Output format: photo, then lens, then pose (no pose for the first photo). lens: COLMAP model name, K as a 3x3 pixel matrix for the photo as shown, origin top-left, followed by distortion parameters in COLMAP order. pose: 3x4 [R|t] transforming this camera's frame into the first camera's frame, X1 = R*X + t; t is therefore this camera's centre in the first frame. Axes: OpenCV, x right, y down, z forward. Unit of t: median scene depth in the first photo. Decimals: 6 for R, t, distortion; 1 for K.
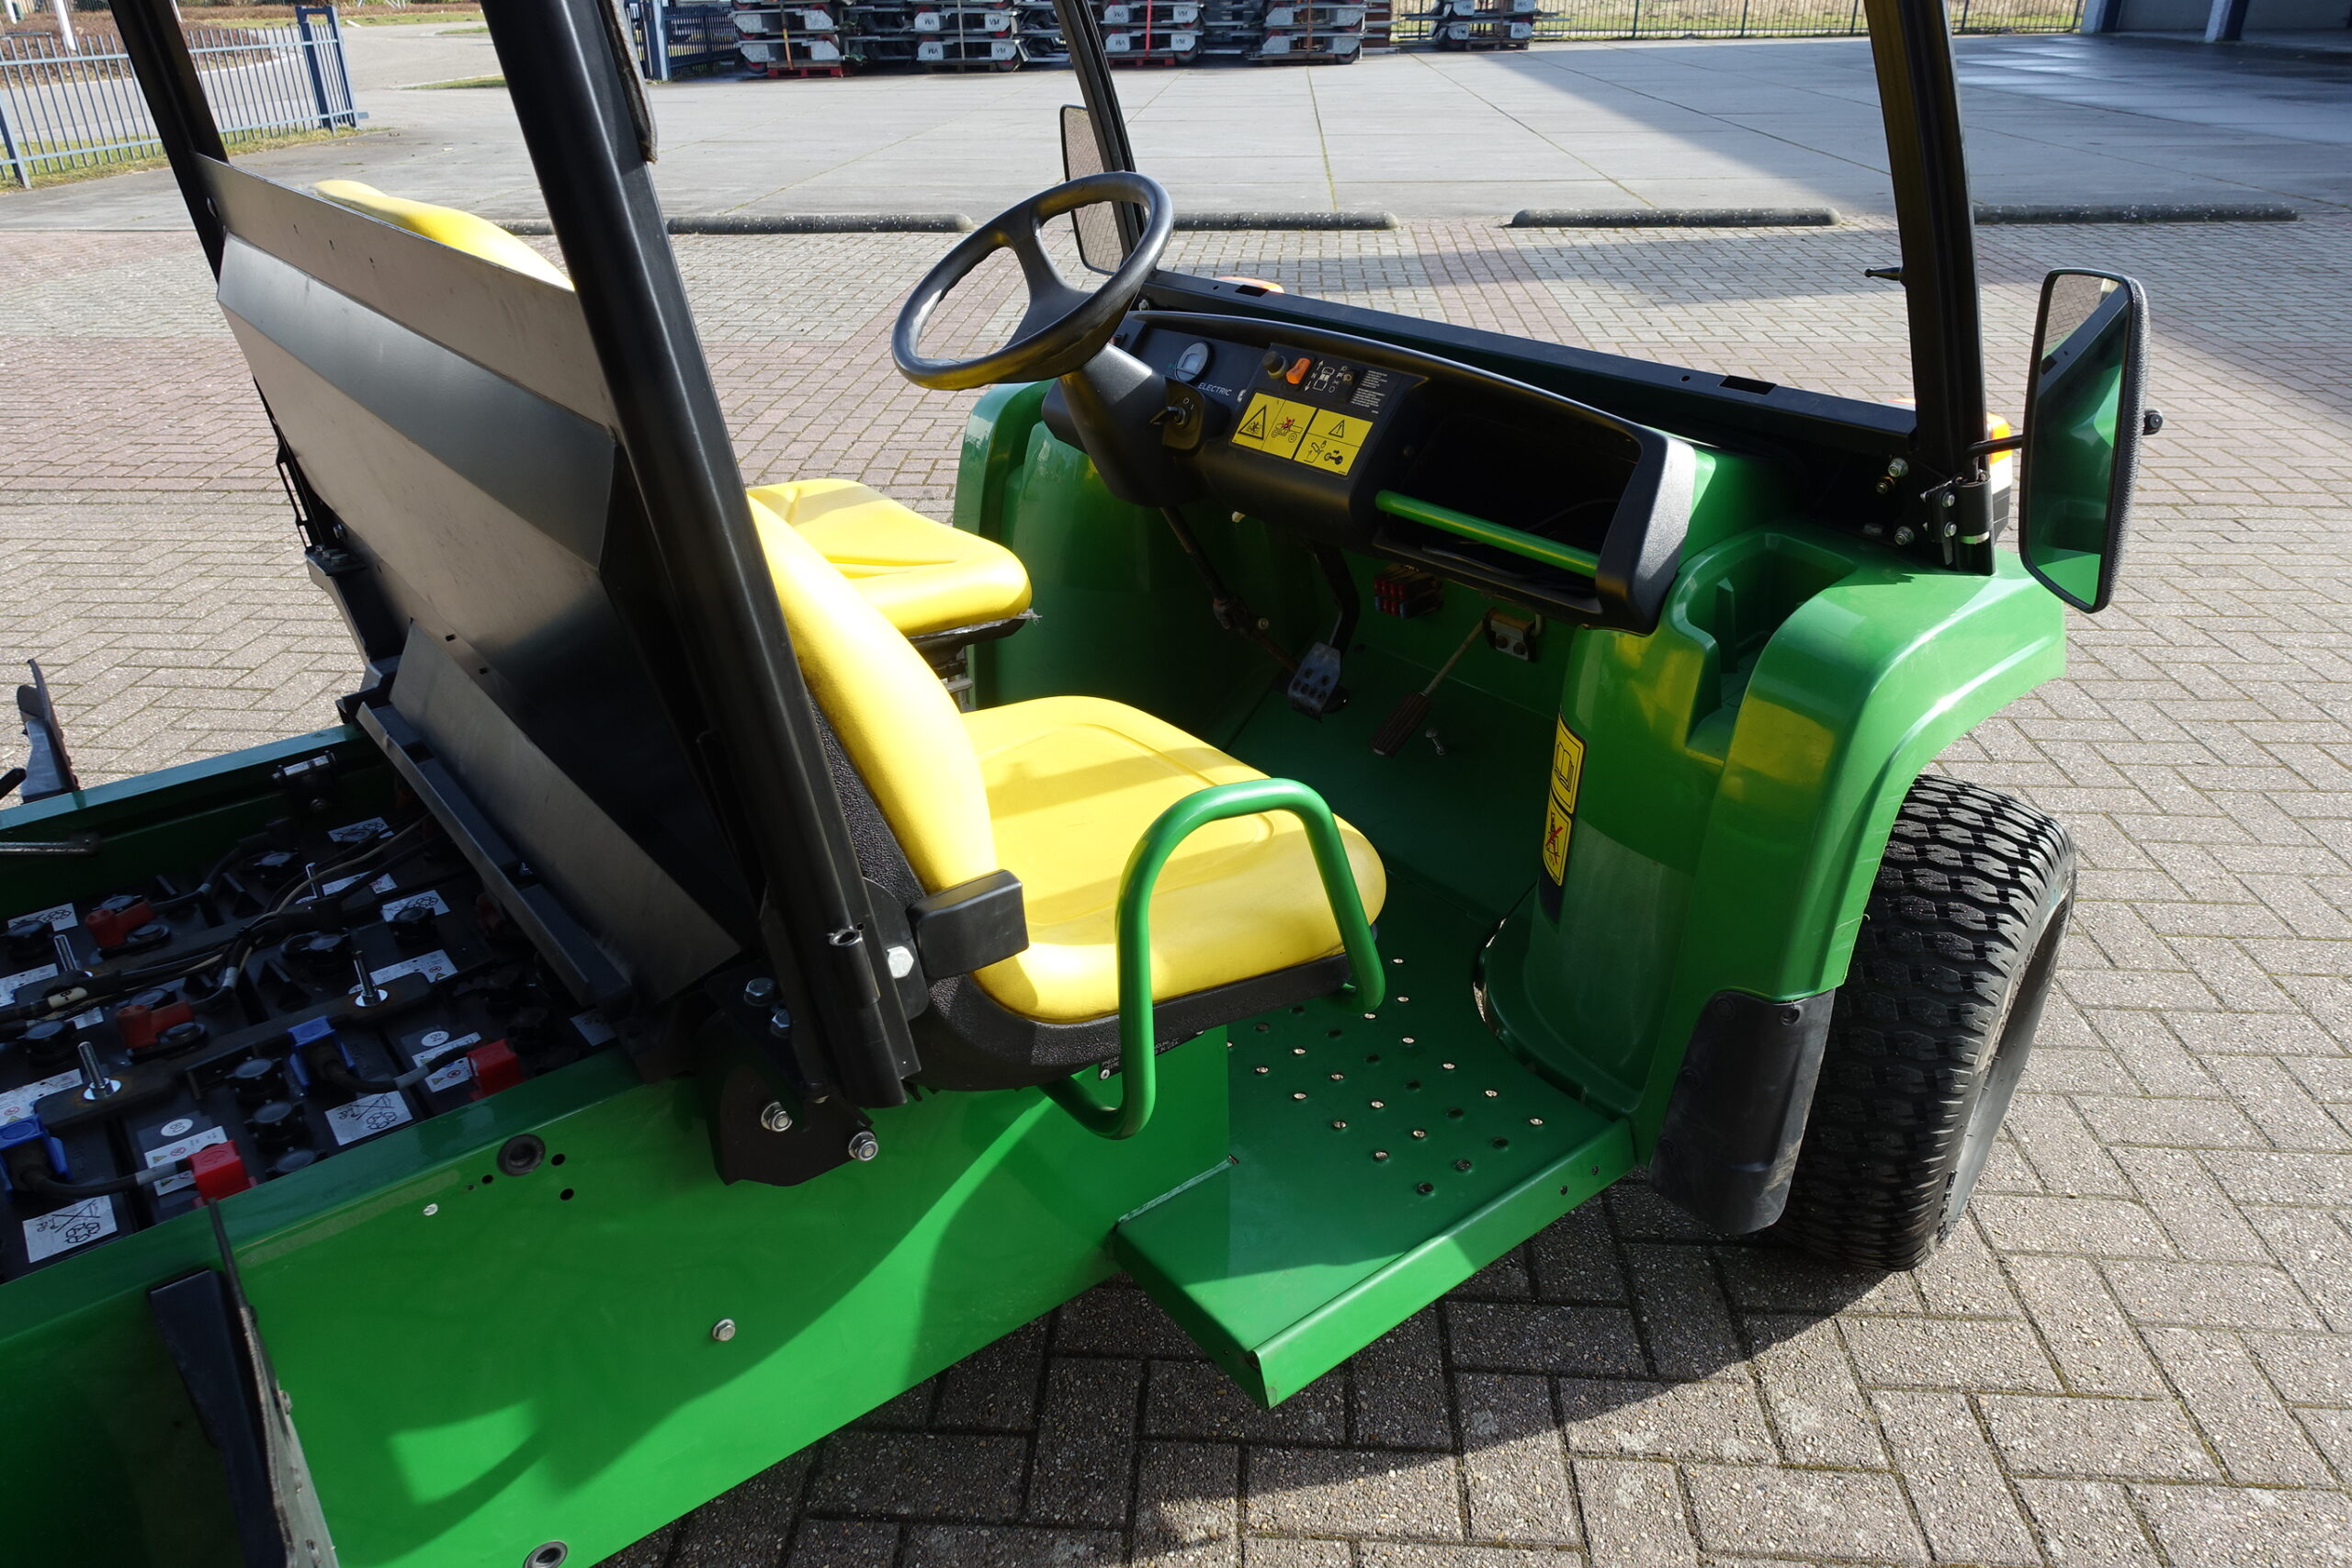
lens RADIAL K [[1616.0, 0, 1178.8], [0, 1616.0, 783.7], [0, 0, 1]] dist [0.002312, -0.004817]
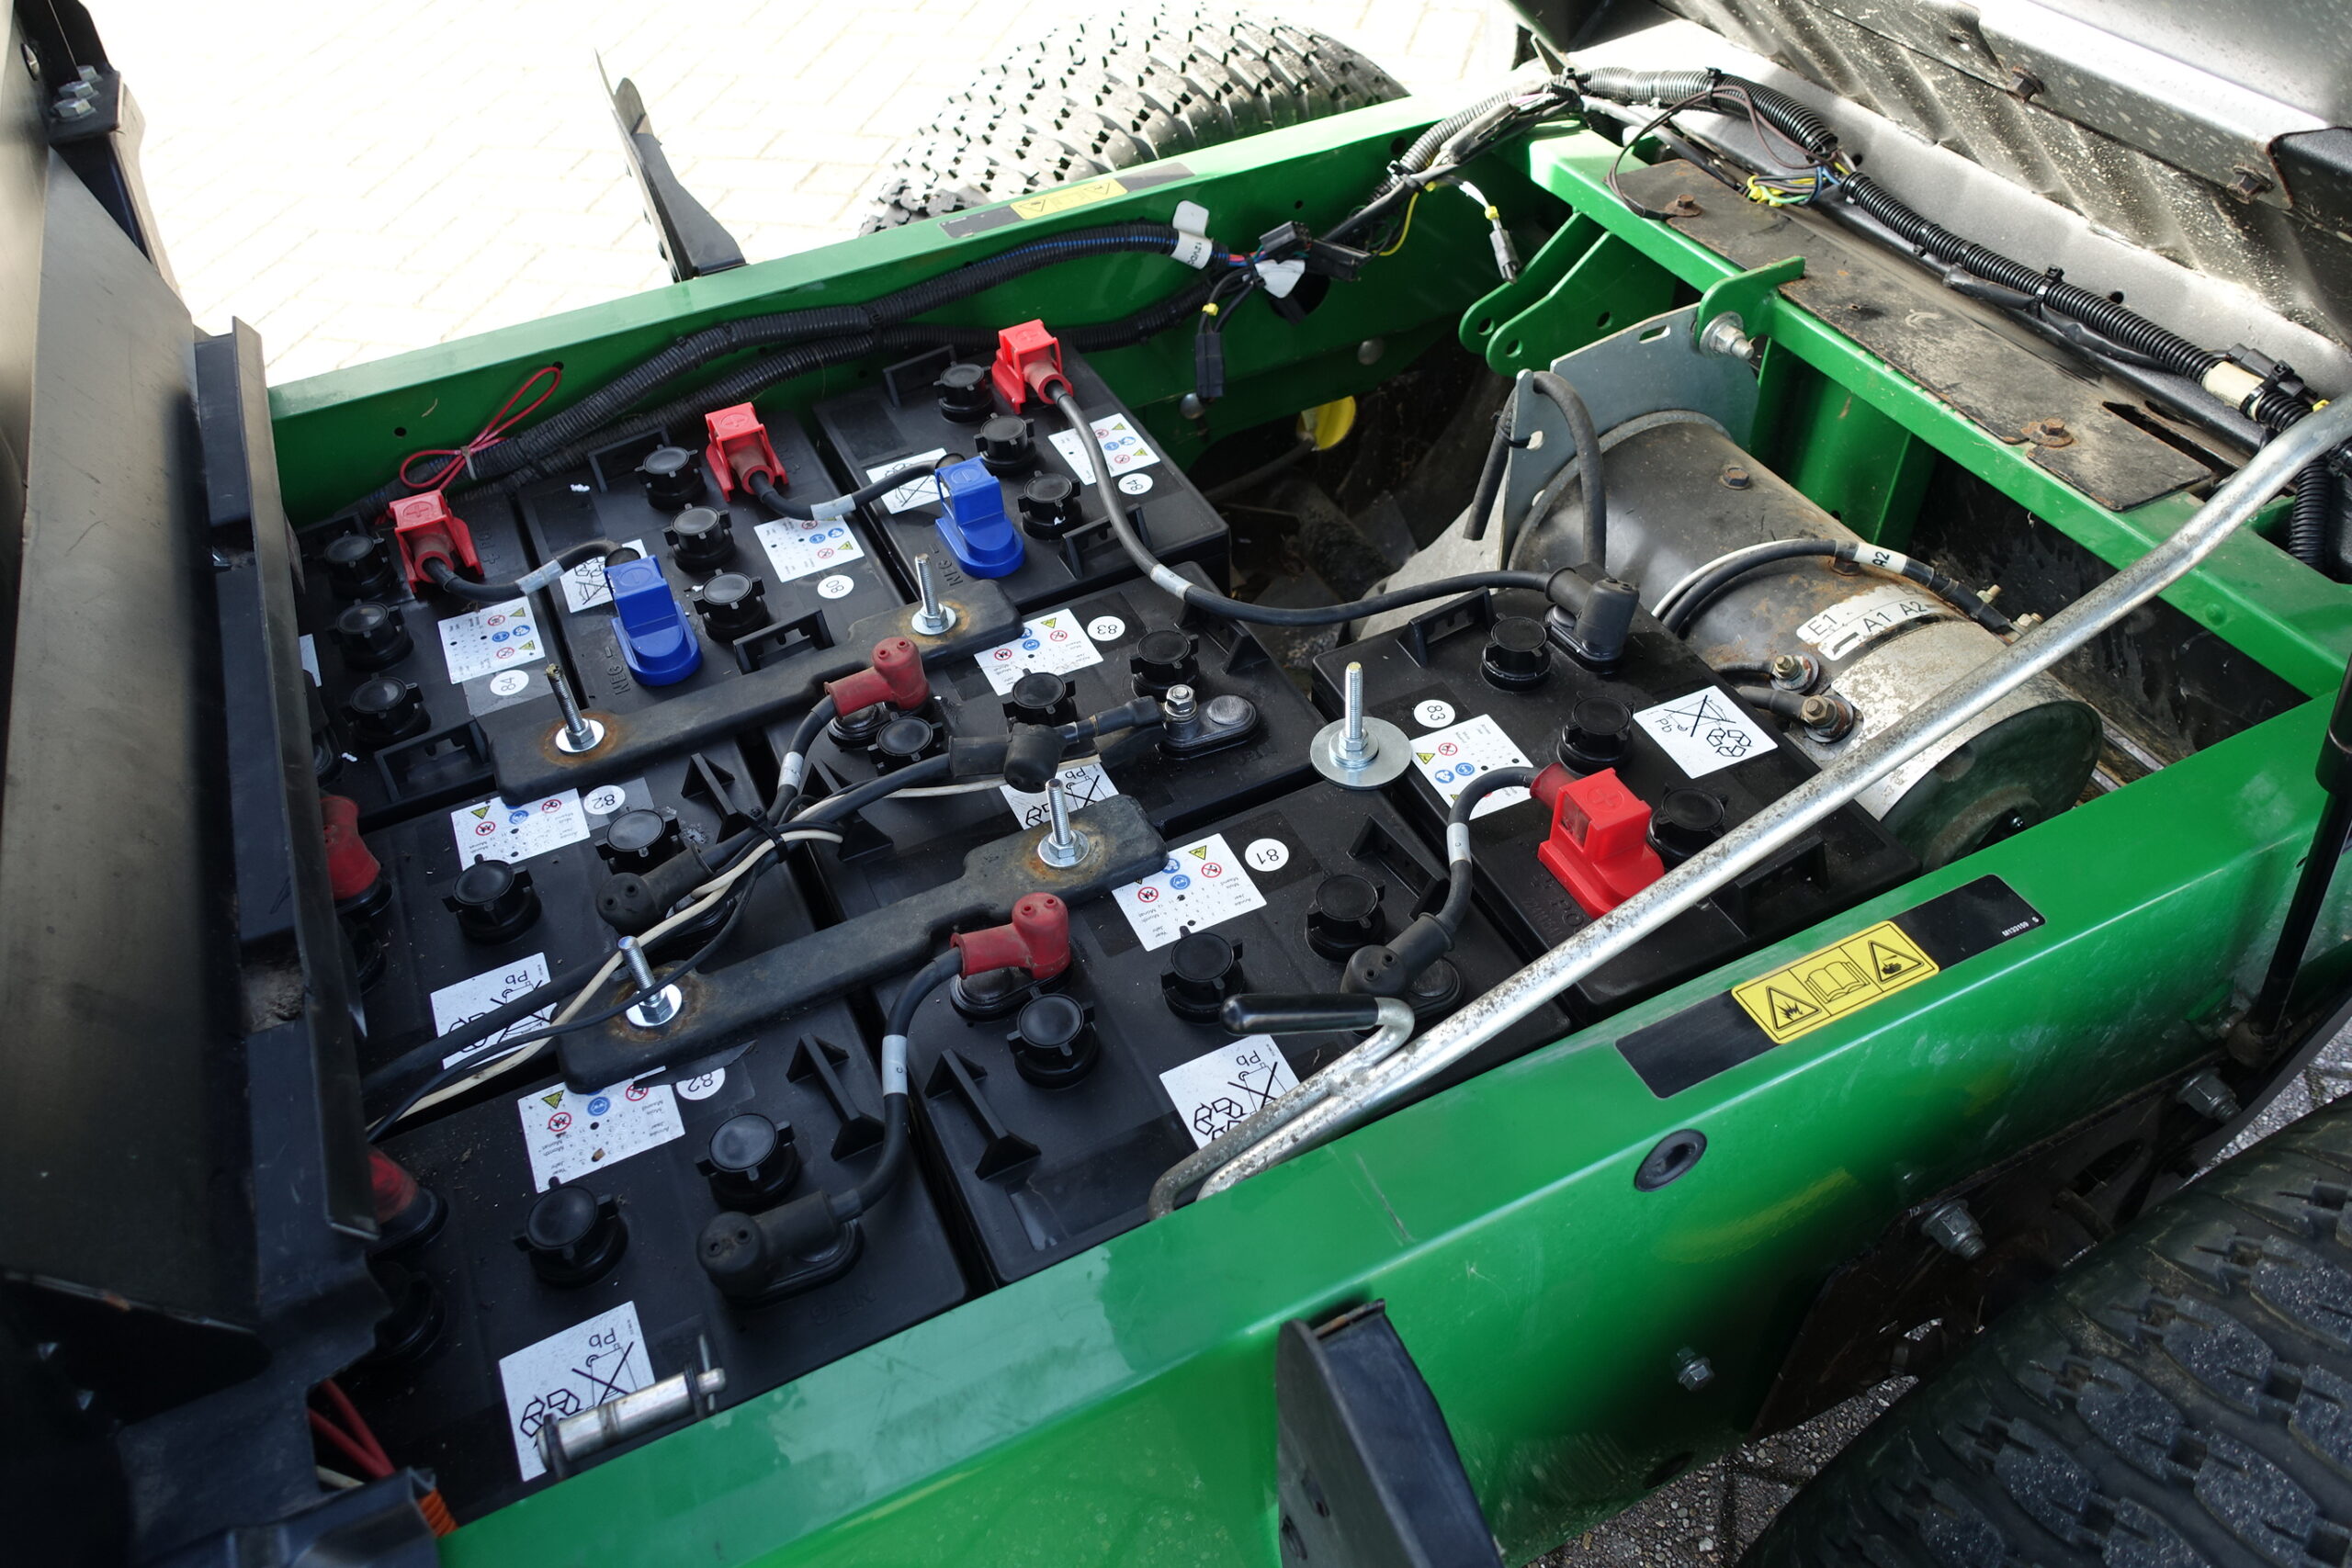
lens RADIAL K [[1616.0, 0, 1178.8], [0, 1616.0, 783.7], [0, 0, 1]] dist [0.002312, -0.004817]
pose [[-0.975466, -0.094700, 0.198741, -0.757848], [0.158756, 0.322840, 0.933044, -0.362331], [-0.152521, 0.941704, -0.299886, 1.042434]]
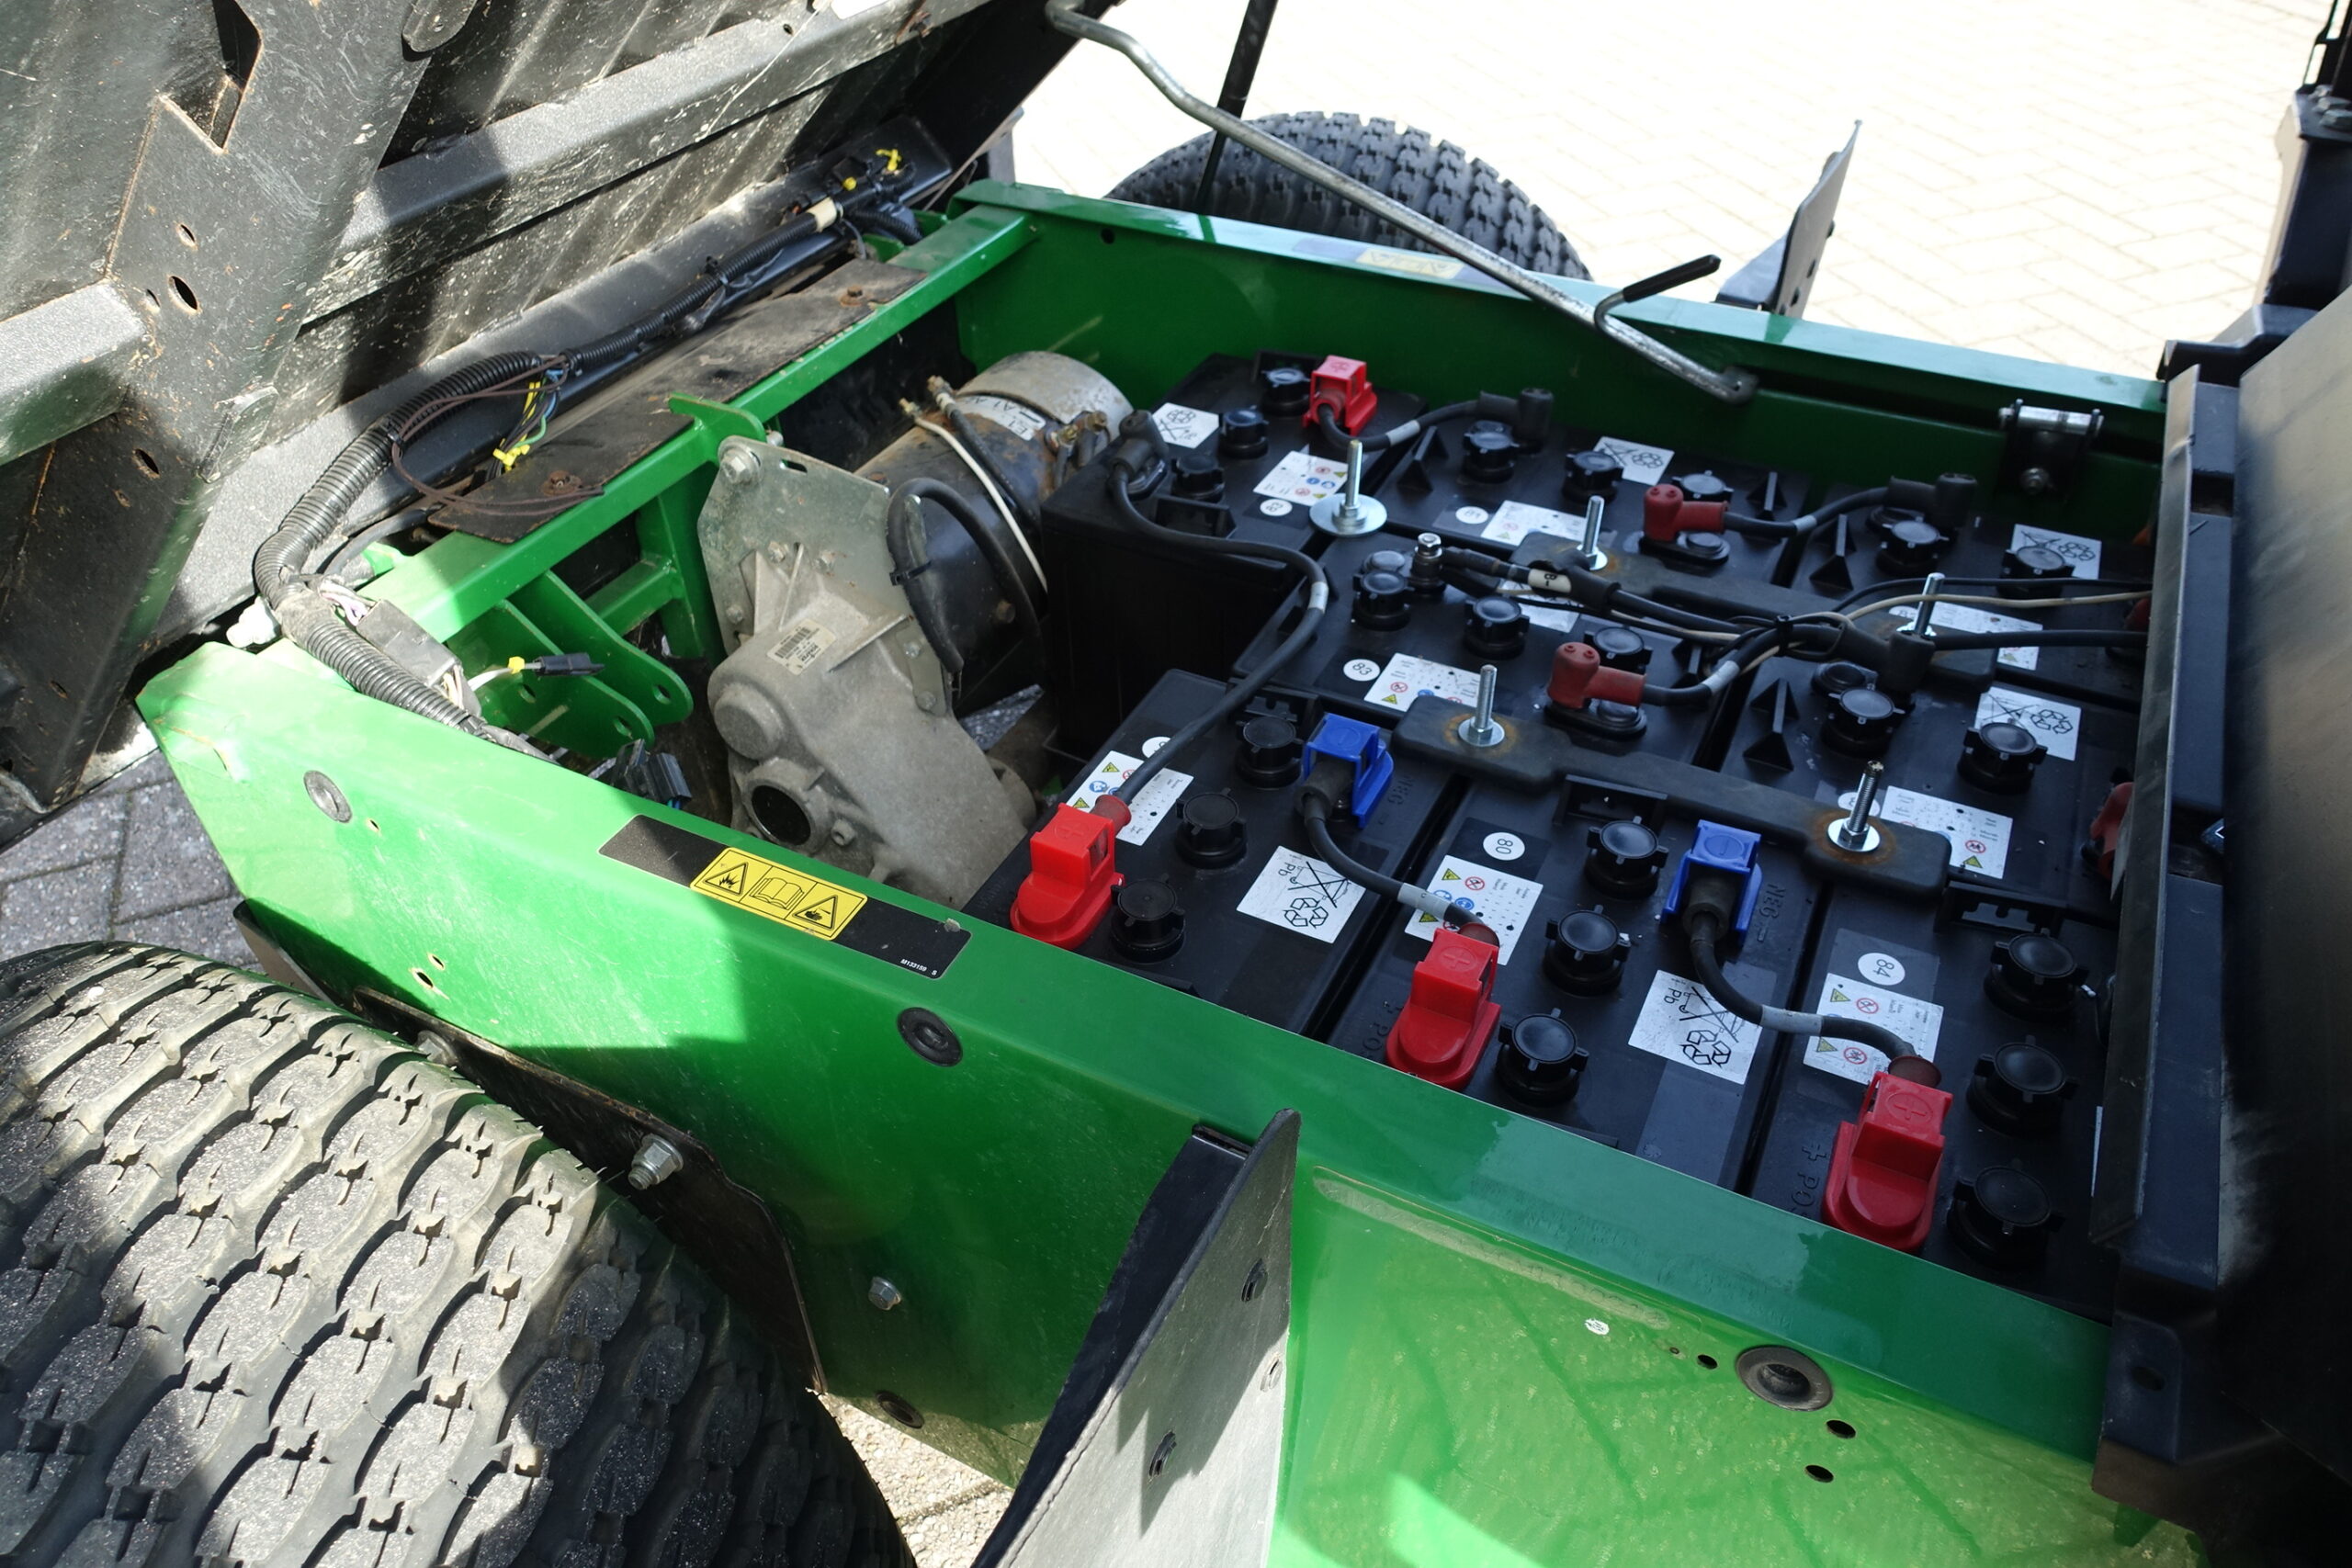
lens RADIAL K [[1616.0, 0, 1178.8], [0, 1616.0, 783.7], [0, 0, 1]] dist [0.002312, -0.004817]
pose [[0.431878, 0.592668, -0.679872, -0.186501], [-0.396612, 0.801797, 0.447012, -0.047092], [0.810049, 0.076591, 0.581338, 0.395506]]
